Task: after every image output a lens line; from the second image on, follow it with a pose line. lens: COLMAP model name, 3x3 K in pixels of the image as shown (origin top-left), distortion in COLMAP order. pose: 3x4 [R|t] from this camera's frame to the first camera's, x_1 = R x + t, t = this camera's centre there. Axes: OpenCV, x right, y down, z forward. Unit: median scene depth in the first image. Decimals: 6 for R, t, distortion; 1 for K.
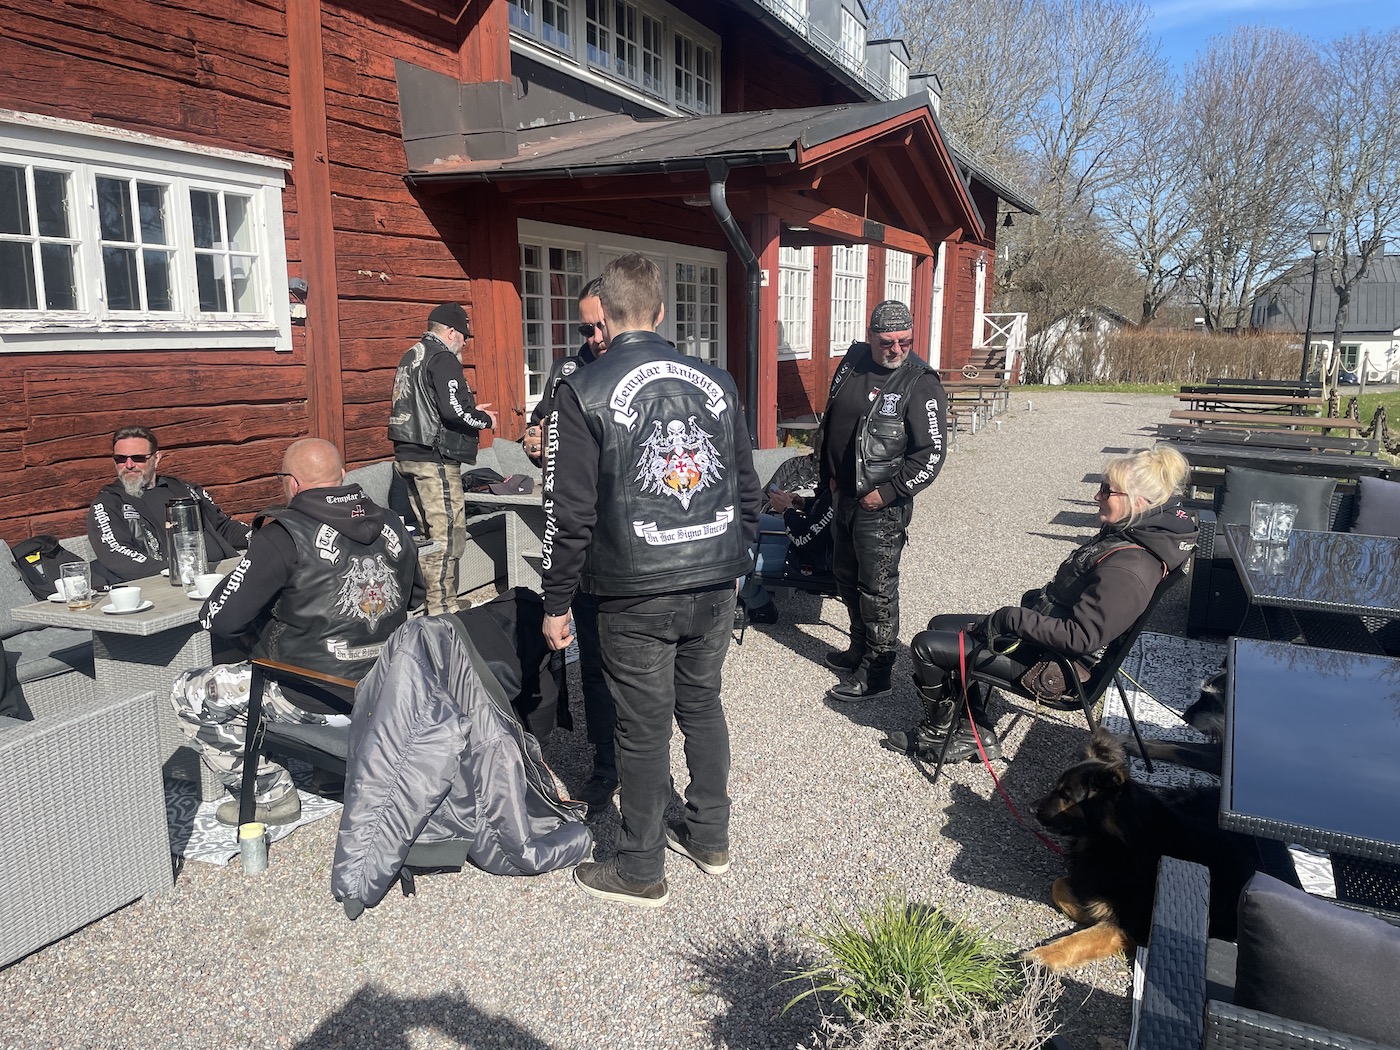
lens RADIAL K [[1050.4, 0, 700.0], [0, 1050.4, 525.0], [0, 0, 1]] dist [0.084994, -0.108927]
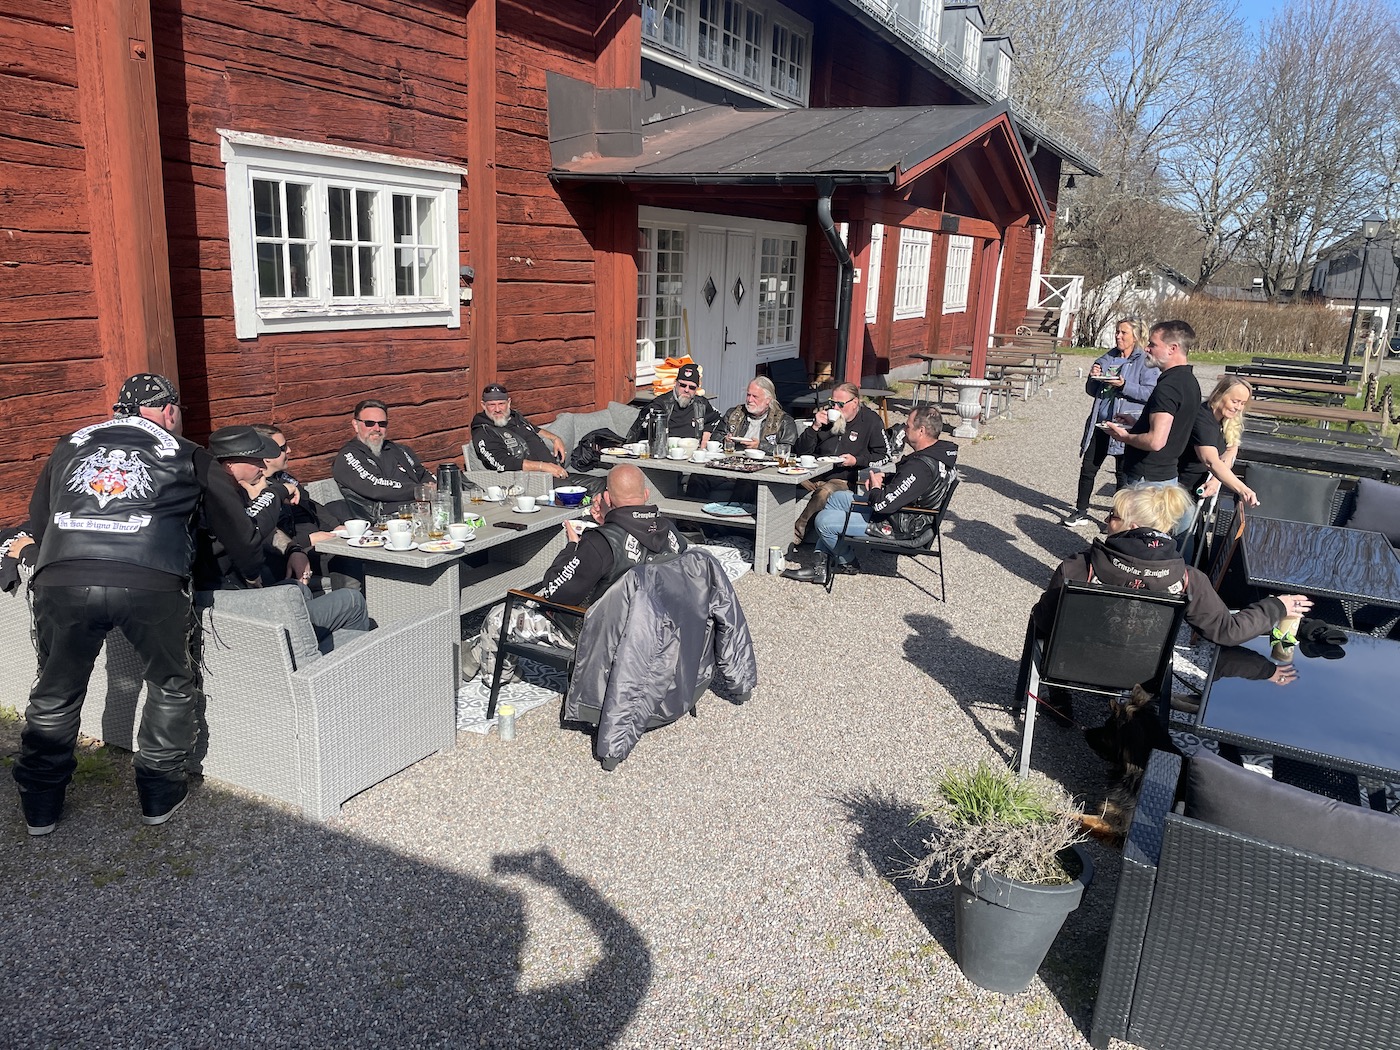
lens RADIAL K [[1051.5, 0, 704.2], [0, 1051.5, 521.3], [0, 0, 1]] dist [0.085907, -0.112419]
pose [[0.998421, 0.048608, -0.028143, -0.067064], [-0.046947, 0.997274, 0.056926, -0.027948], [0.030833, -0.055514, 0.997982, -0.192382]]
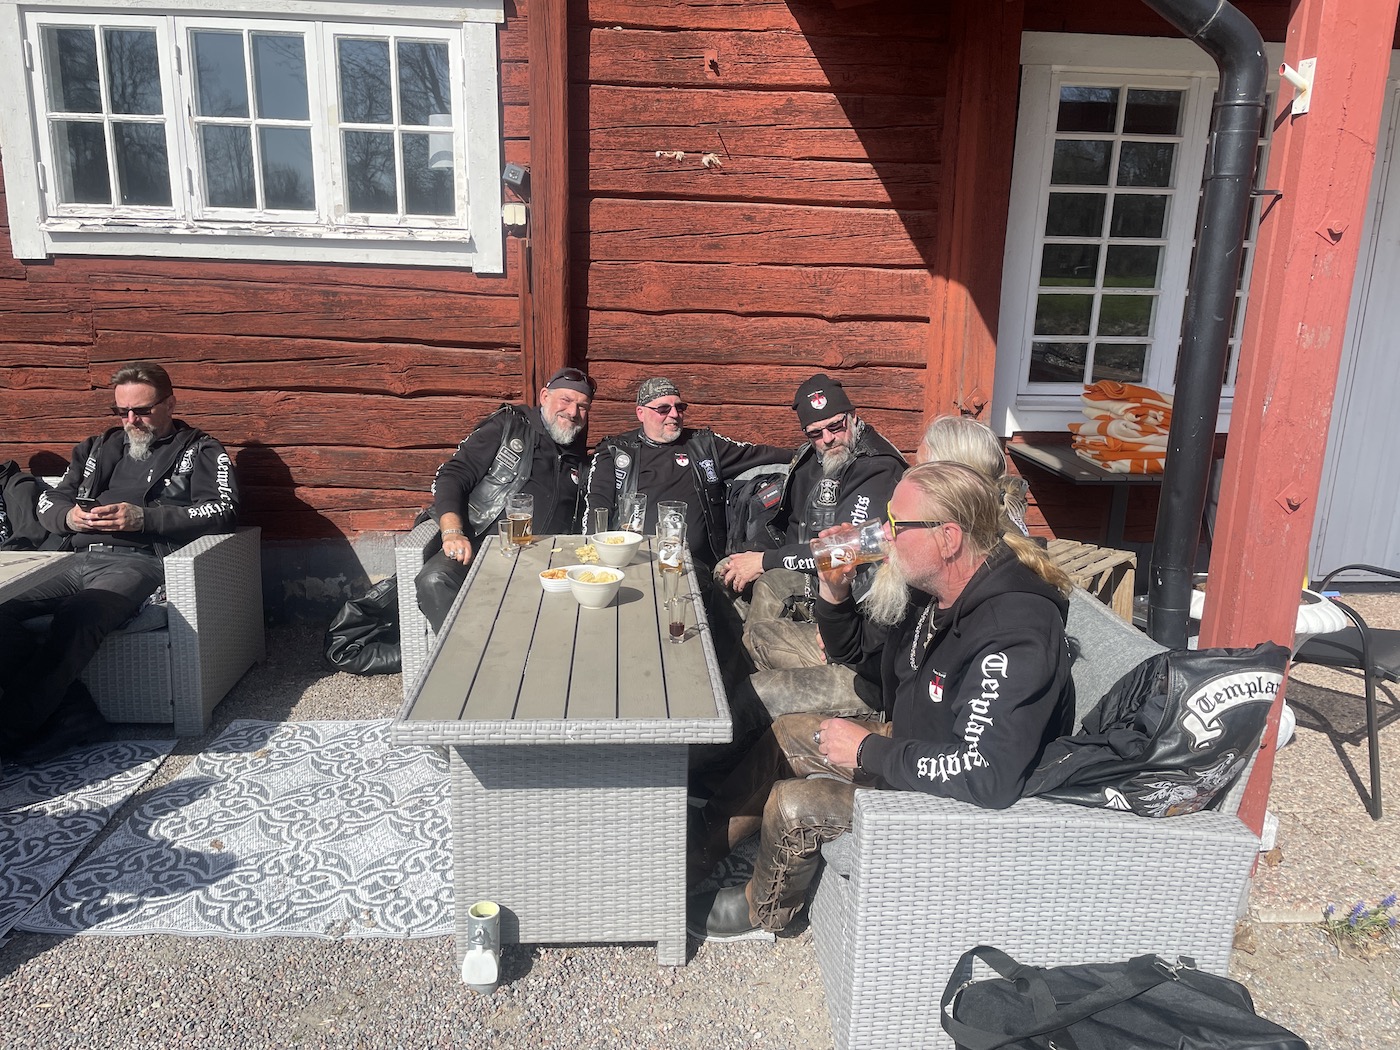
lens RADIAL K [[1050.4, 0, 700.0], [0, 1050.4, 525.0], [0, 0, 1]] dist [0.084994, -0.108927]
pose [[0.484551, 0.230685, -0.843798, 0.296376], [-0.187535, 0.969568, 0.157377, -0.140621], [0.854424, 0.081984, 0.513067, 0.785980]]
